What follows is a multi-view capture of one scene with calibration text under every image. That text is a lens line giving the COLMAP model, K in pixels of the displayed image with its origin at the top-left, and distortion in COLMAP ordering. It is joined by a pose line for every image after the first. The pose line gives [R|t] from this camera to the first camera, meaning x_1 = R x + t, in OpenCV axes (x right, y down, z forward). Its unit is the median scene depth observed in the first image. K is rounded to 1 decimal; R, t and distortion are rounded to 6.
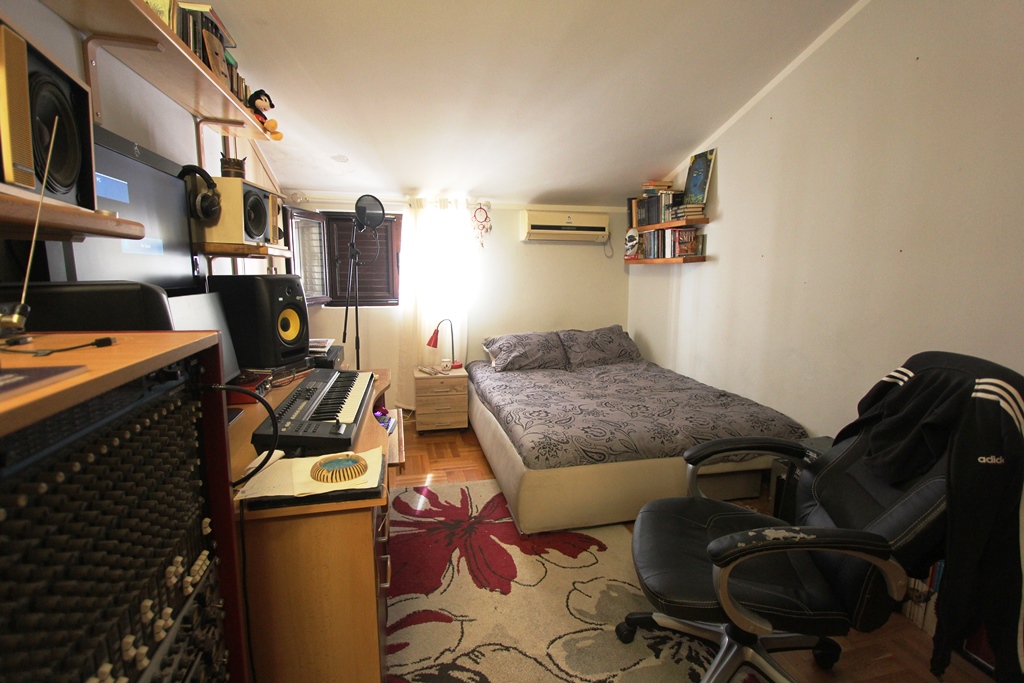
lens RADIAL K [[475.0, 0, 515.0], [0, 475.0, 338.7], [0, 0, 1]] dist [-0.016432, -0.001248]
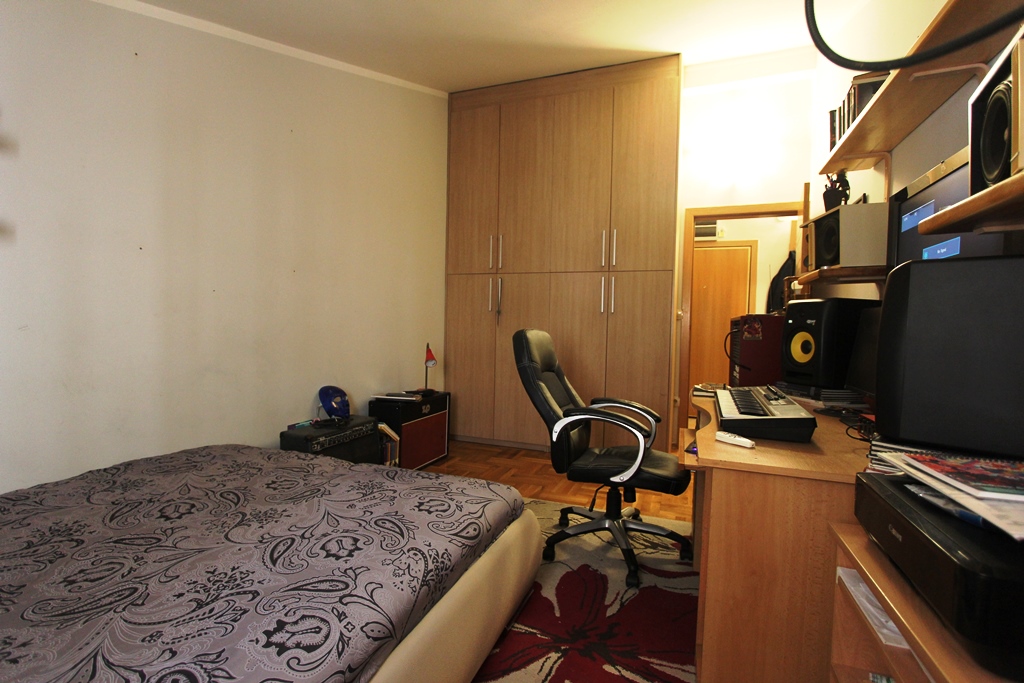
lens RADIAL K [[475.0, 0, 512.4], [0, 475.0, 336.8], [0, 0, 1]] dist [-0.016432, -0.001248]
pose [[-0.829375, -0.036796, 0.557479, -0.255723], [0.051931, 0.988432, 0.142499, -0.093615], [-0.556273, 0.147136, -0.817870, 1.023686]]
